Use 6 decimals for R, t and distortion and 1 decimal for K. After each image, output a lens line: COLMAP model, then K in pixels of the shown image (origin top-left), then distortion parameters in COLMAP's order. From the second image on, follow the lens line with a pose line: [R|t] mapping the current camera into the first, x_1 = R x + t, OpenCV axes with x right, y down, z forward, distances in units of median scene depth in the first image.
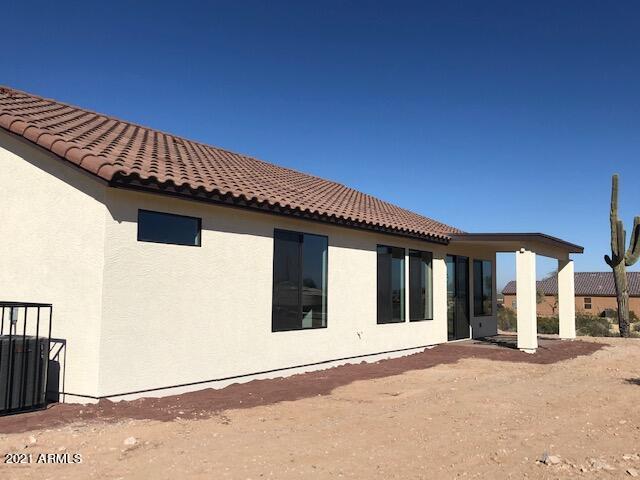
lens RADIAL K [[637.3, 0, 321.0], [0, 637.3, 239.8], [0, 0, 1]] dist [-0.002333, 0.000000]
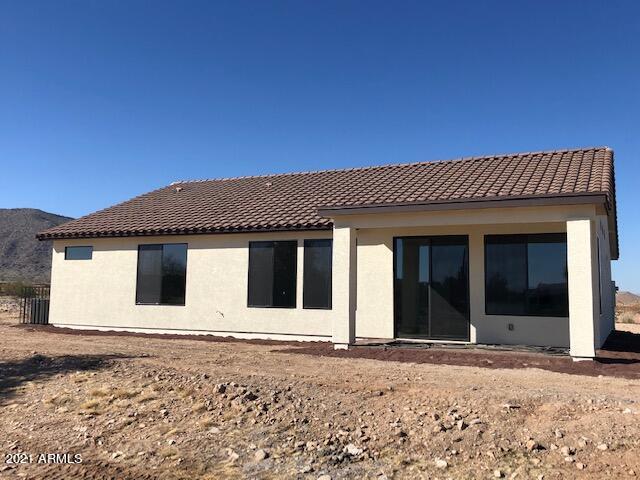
lens RADIAL K [[637.3, 0, 321.1], [0, 637.3, 239.4], [0, 0, 1]] dist [-0.002333, 0.000000]
pose [[0.125928, -0.150725, -0.980522, 1.307792], [0.039928, 0.988360, -0.146802, 0.188060], [0.991236, -0.020664, 0.130480, 0.983415]]
